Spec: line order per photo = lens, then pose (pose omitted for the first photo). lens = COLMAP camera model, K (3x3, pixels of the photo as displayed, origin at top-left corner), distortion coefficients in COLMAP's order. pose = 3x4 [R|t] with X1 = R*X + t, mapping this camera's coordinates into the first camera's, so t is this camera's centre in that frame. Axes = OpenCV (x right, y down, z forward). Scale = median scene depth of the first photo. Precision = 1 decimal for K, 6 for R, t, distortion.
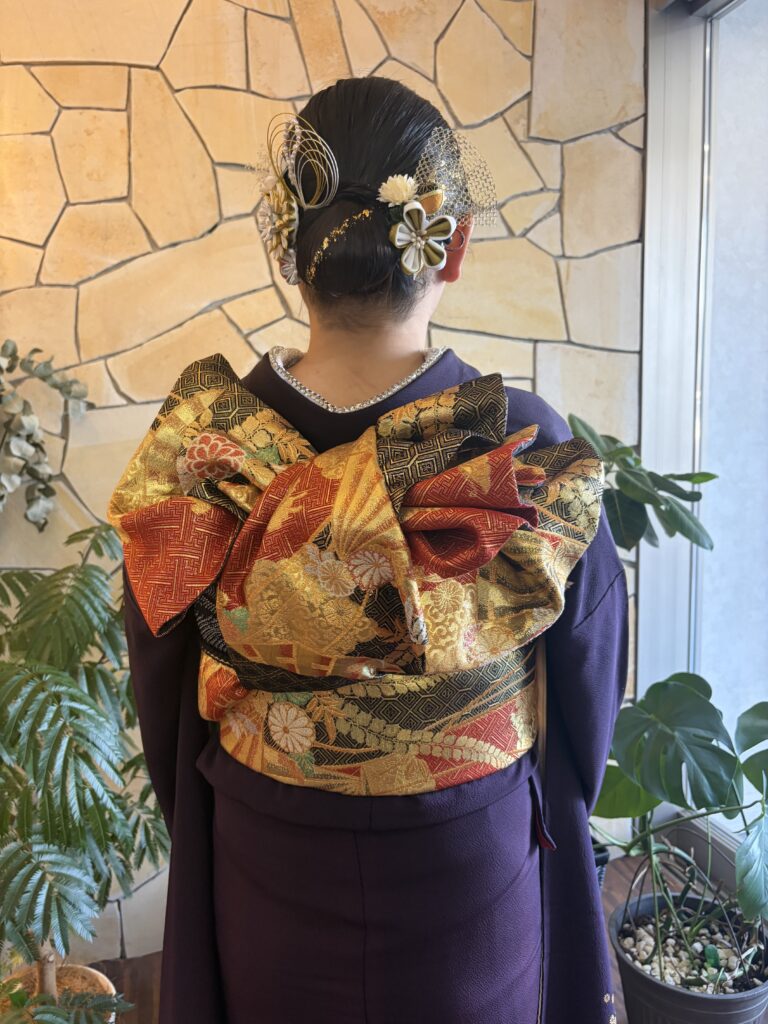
lens RADIAL K [[798.7, 0, 377.4], [0, 798.7, 525.3], [0, 0, 1]] dist [0.047999, -0.063260]
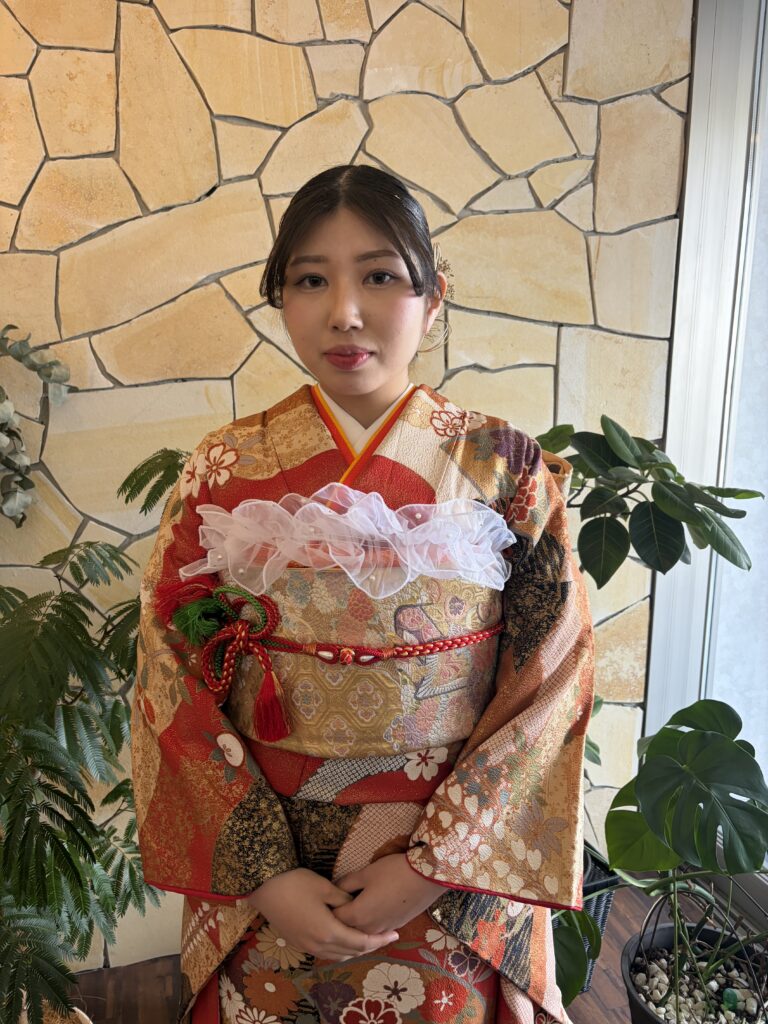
lens RADIAL K [[798.7, 0, 380.4], [0, 798.7, 523.9], [0, 0, 1]] dist [0.047999, -0.063260]
pose [[0.999448, 0.025406, 0.021412, -0.026535], [-0.026744, 0.997547, 0.064687, -0.063896], [-0.019716, -0.065224, 0.997676, 0.081609]]
